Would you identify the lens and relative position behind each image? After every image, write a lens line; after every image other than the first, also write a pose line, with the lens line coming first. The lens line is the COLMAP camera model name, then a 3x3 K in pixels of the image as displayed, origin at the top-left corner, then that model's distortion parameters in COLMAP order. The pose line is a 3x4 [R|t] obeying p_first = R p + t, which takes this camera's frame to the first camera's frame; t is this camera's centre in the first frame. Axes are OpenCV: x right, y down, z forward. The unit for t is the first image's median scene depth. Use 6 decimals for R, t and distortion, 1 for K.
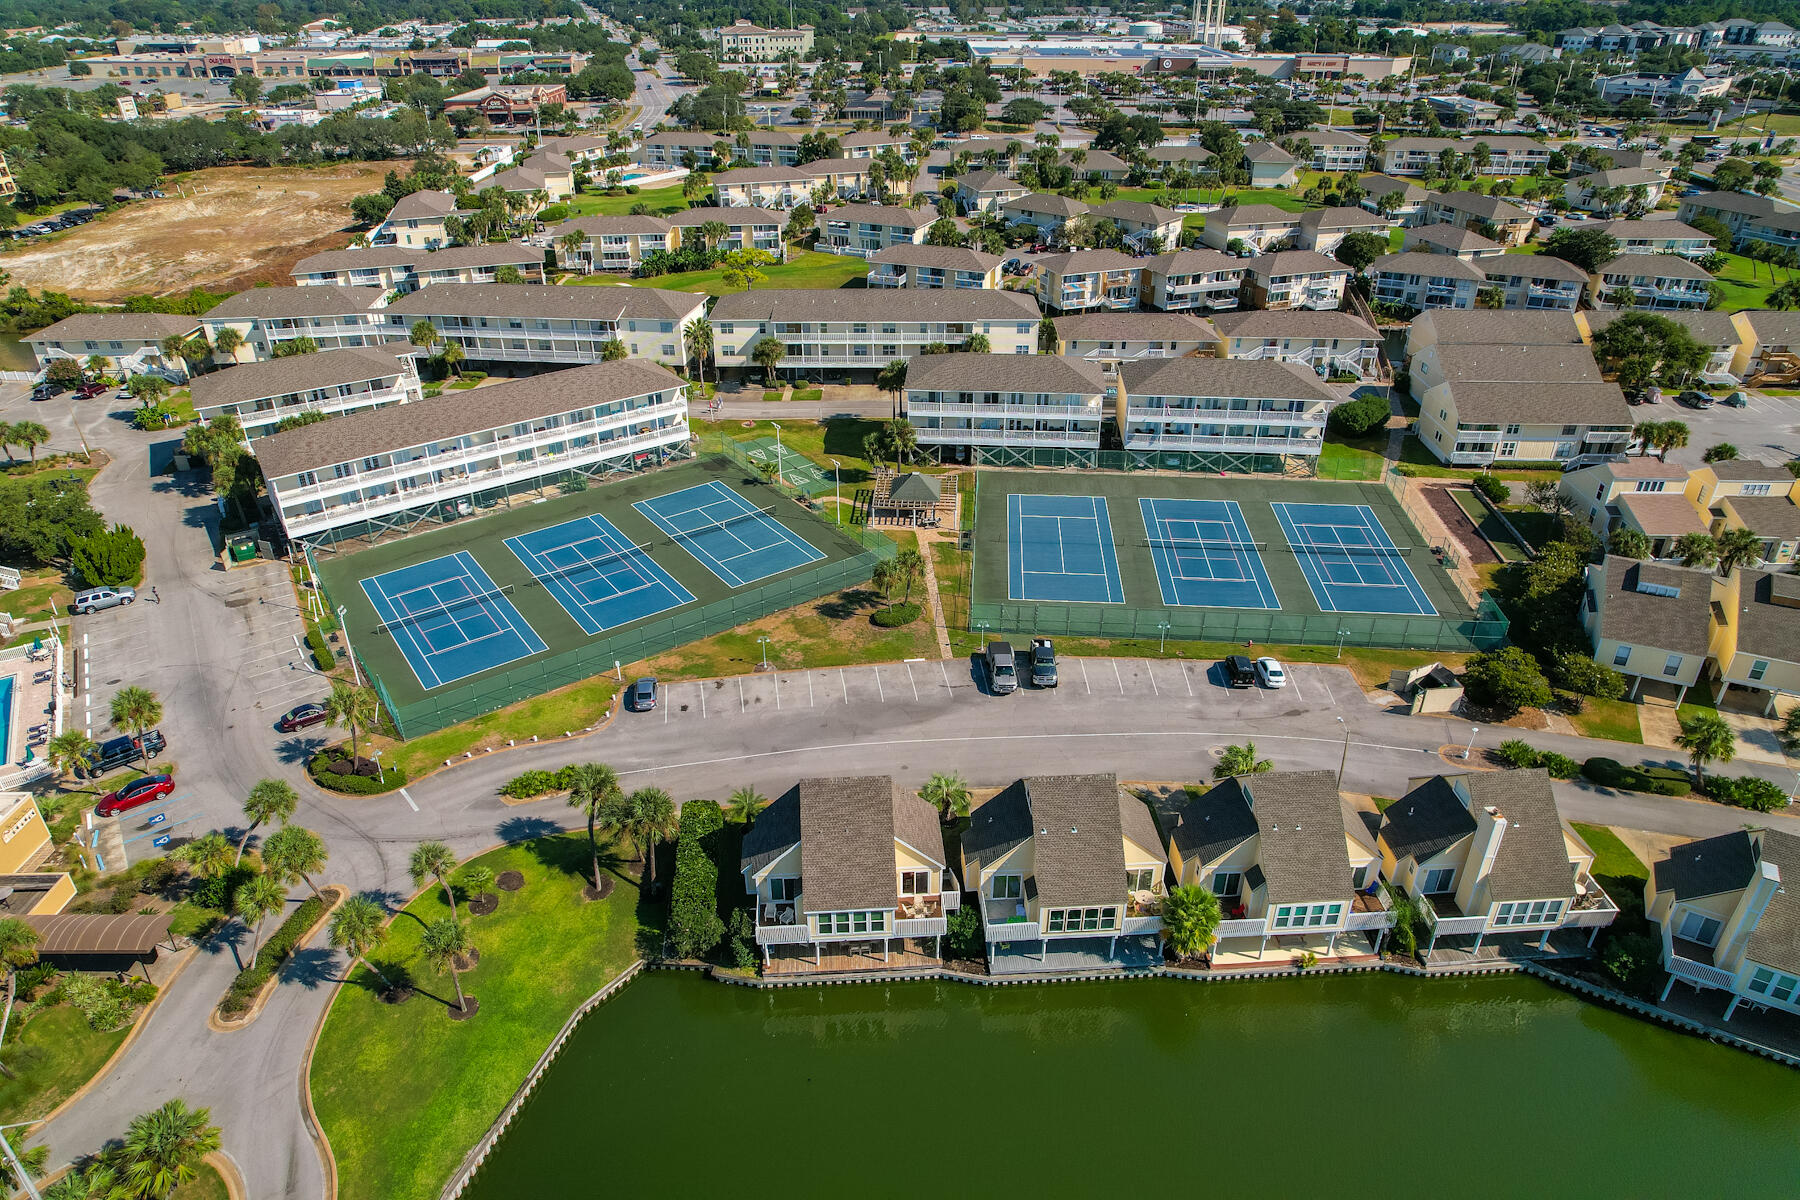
lens RADIAL K [[1137.8, 0, 900.0], [0, 1137.8, 600.0], [0, 0, 1]] dist [-0.068133, 0.052878]
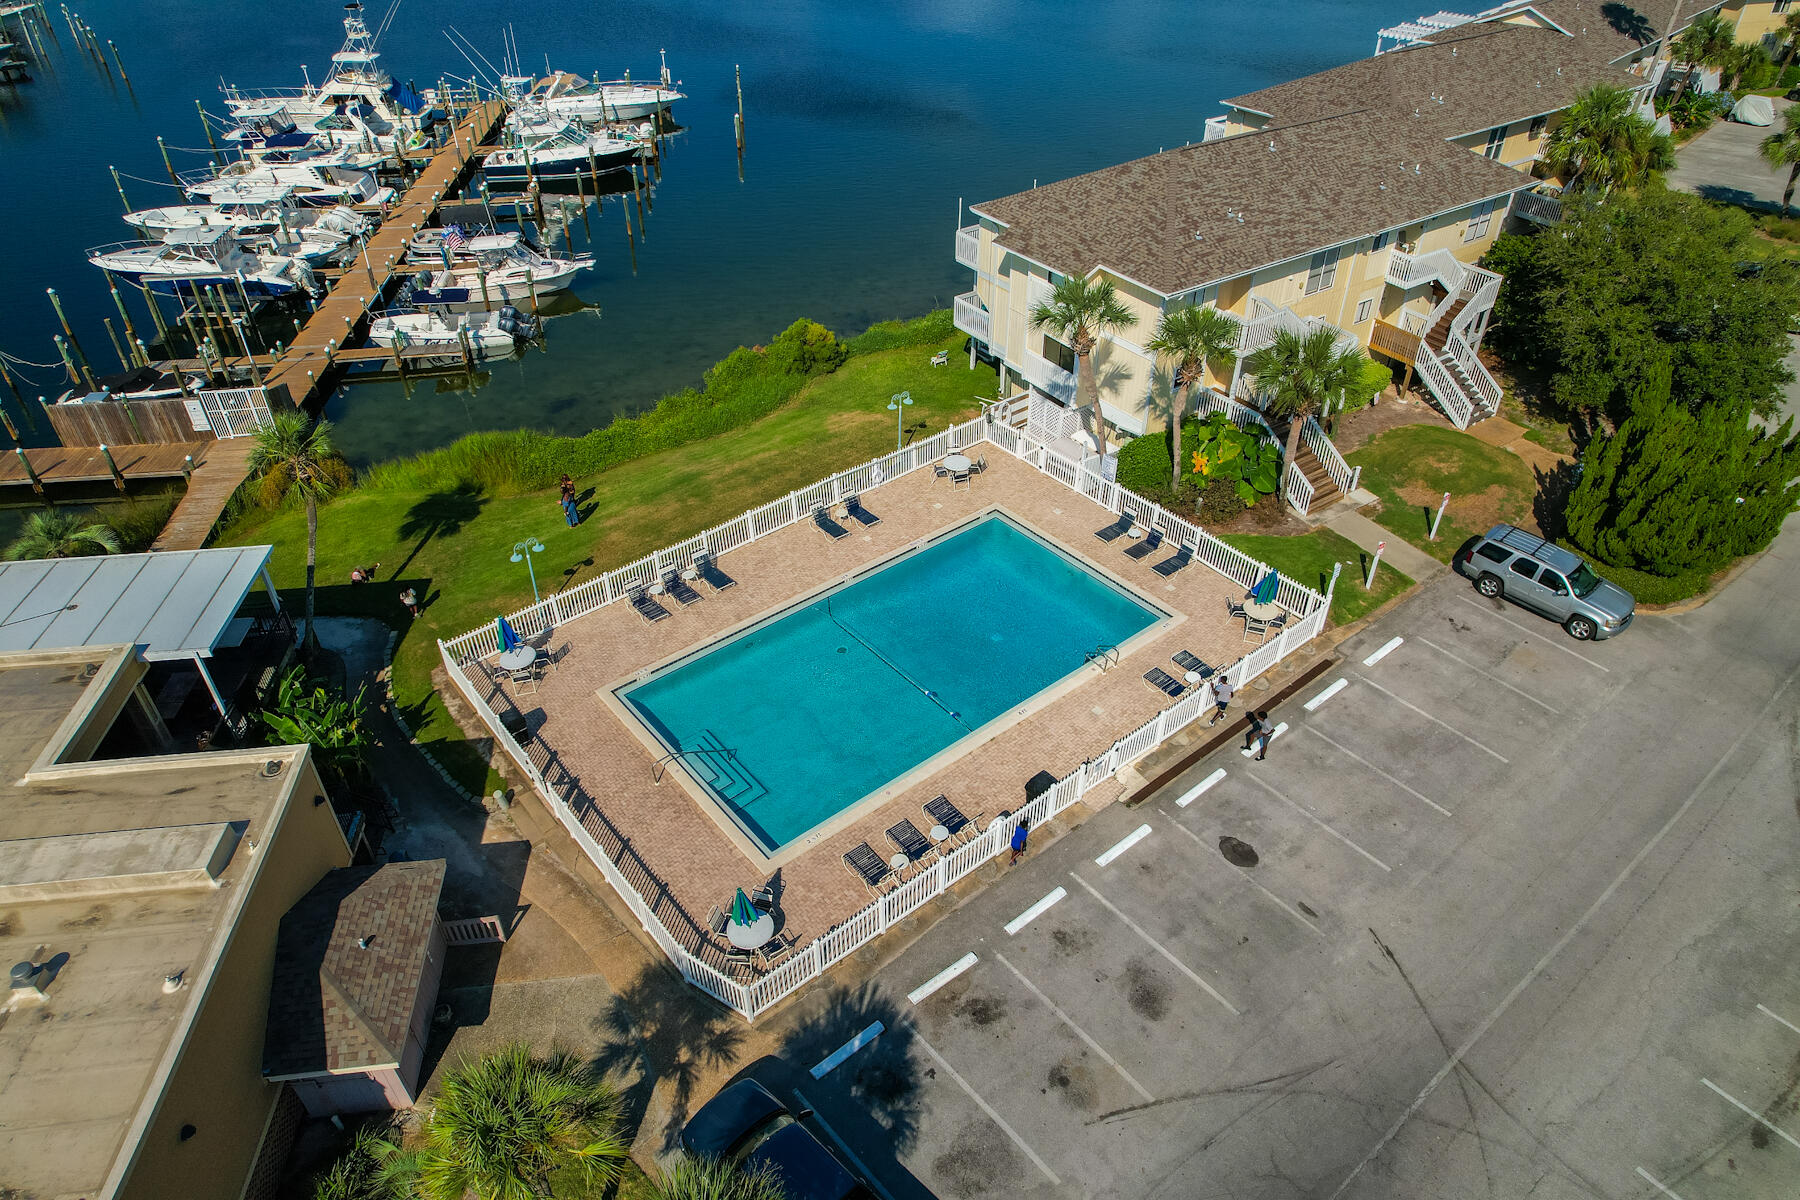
lens RADIAL K [[1137.8, 0, 900.0], [0, 1137.8, 600.0], [0, 0, 1]] dist [-0.068133, 0.052878]
pose [[0.109348, 0.610636, -0.784326, -0.364503], [-0.488034, 0.720386, 0.492816, -0.052109], [0.865948, 0.328889, 0.376784, 0.549158]]
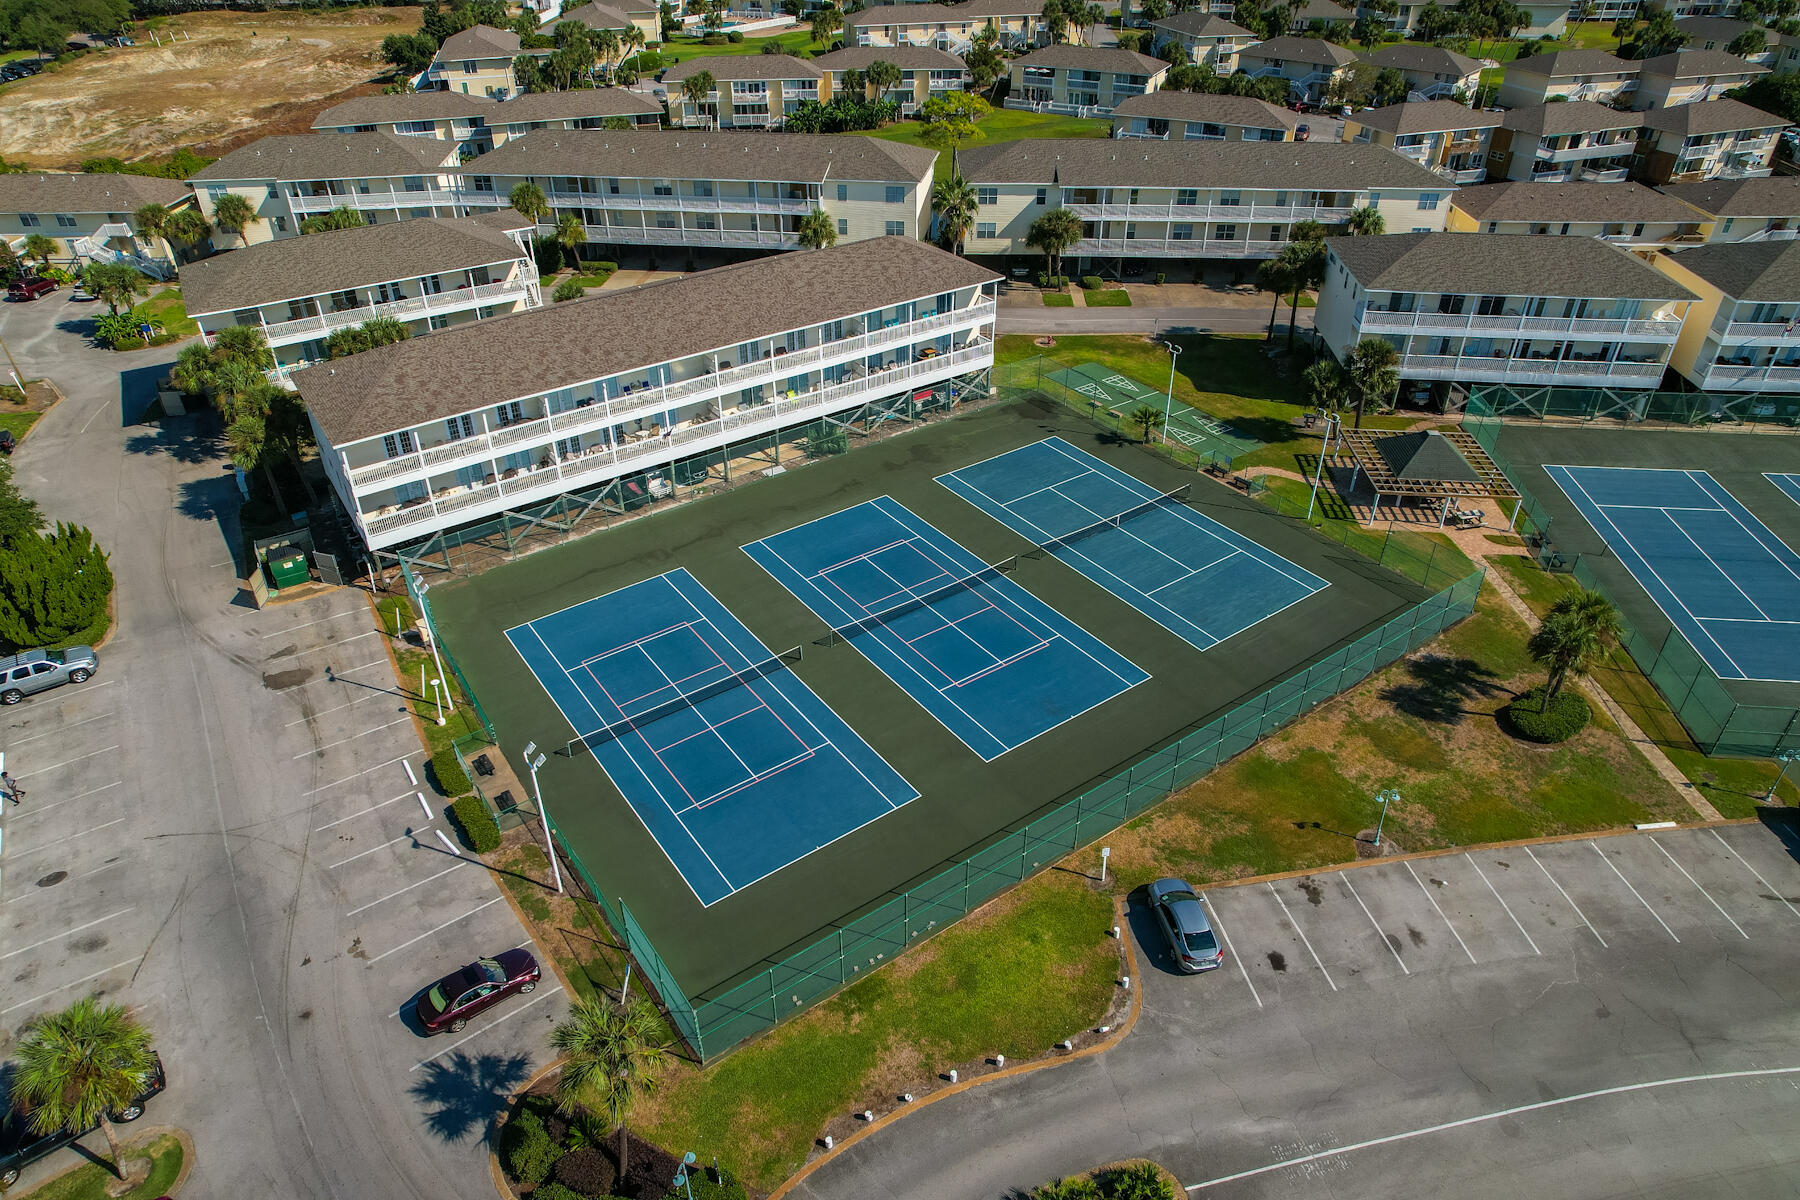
lens RADIAL K [[1137.8, 0, 900.0], [0, 1137.8, 600.0], [0, 0, 1]] dist [-0.068133, 0.052878]
pose [[0.999998, 0.001986, 0.000512, -0.231185], [-0.002019, 0.997172, 0.075132, -0.059659], [-0.000361, -0.075133, 0.997173, 0.361185]]
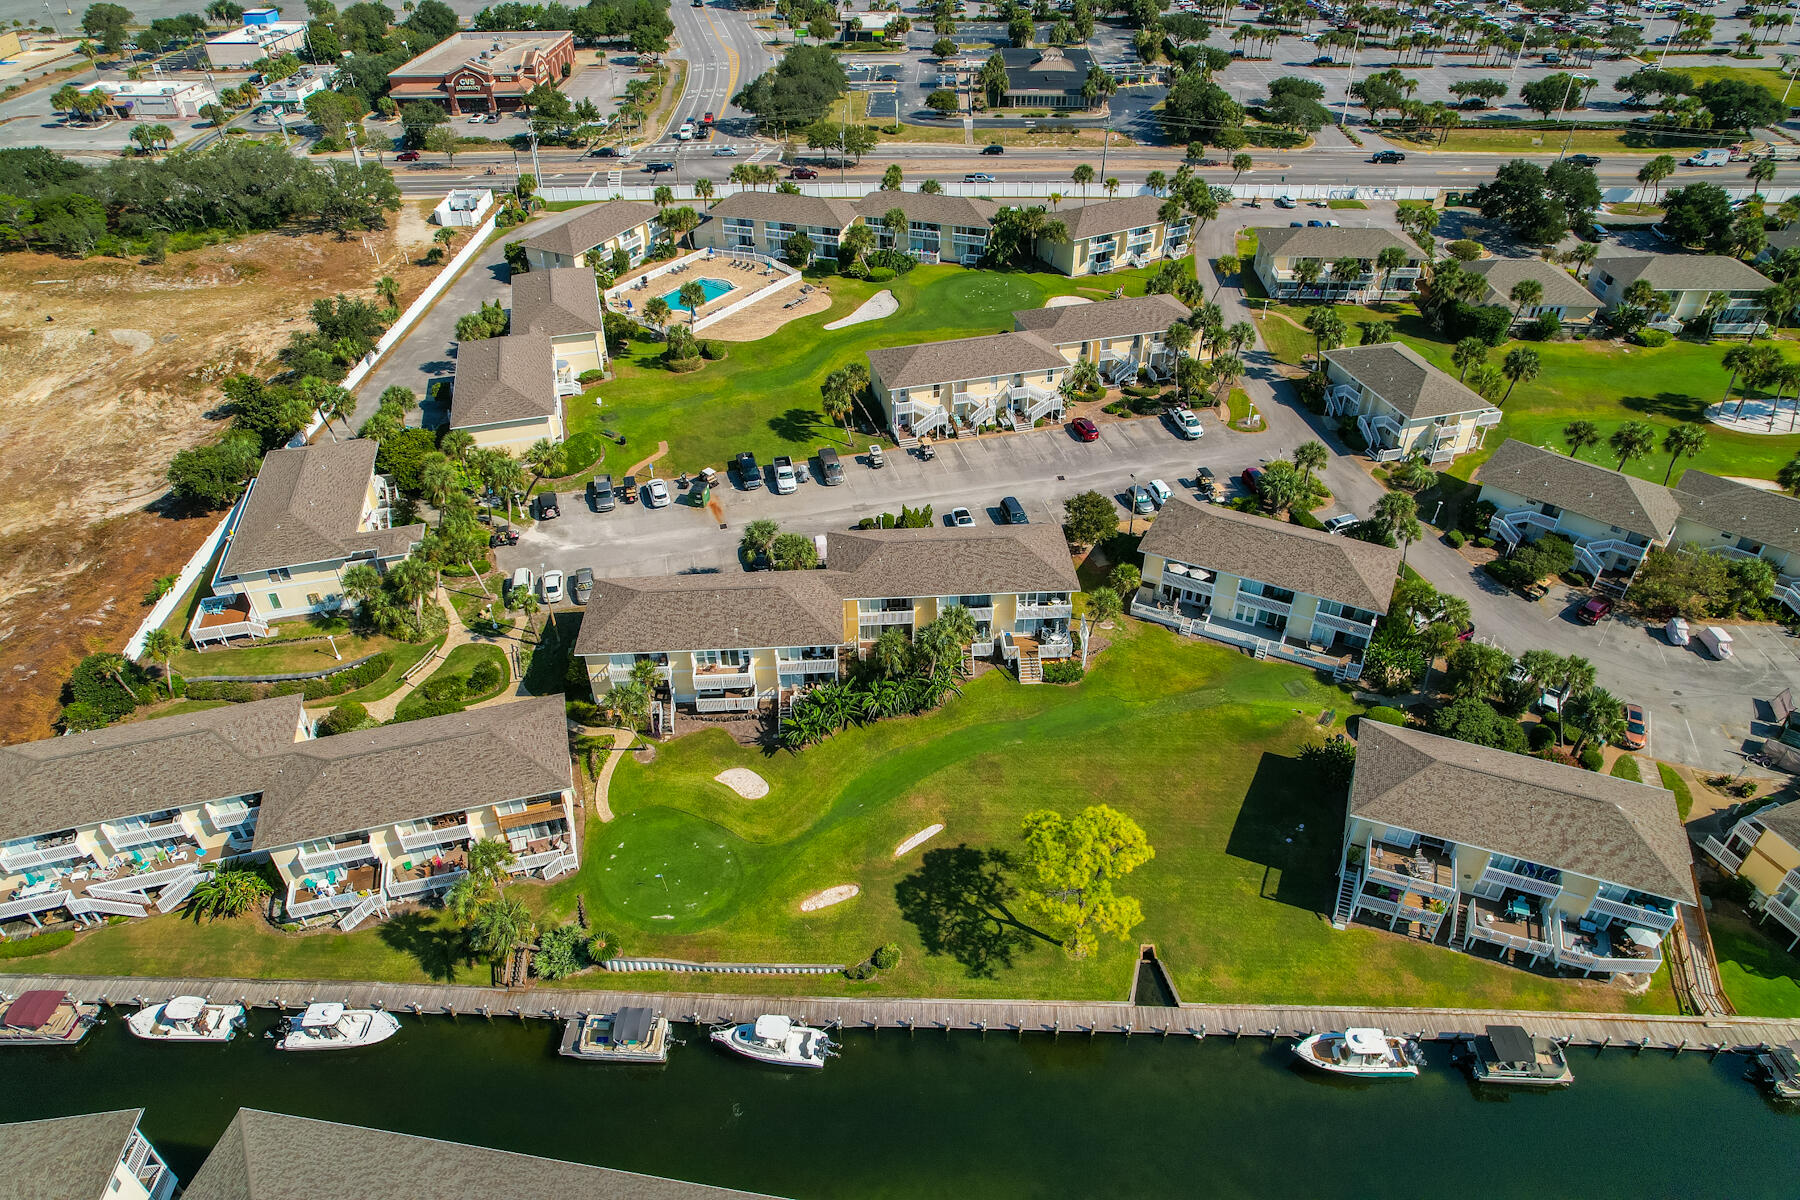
lens RADIAL K [[1137.8, 0, 900.0], [0, 1137.8, 600.0], [0, 0, 1]] dist [-0.068133, 0.052878]
pose [[0.999932, 0.005341, -0.010363, -0.267749], [-0.003975, 0.991809, 0.127668, -0.599384], [0.010960, -0.127618, 0.991763, 0.840861]]
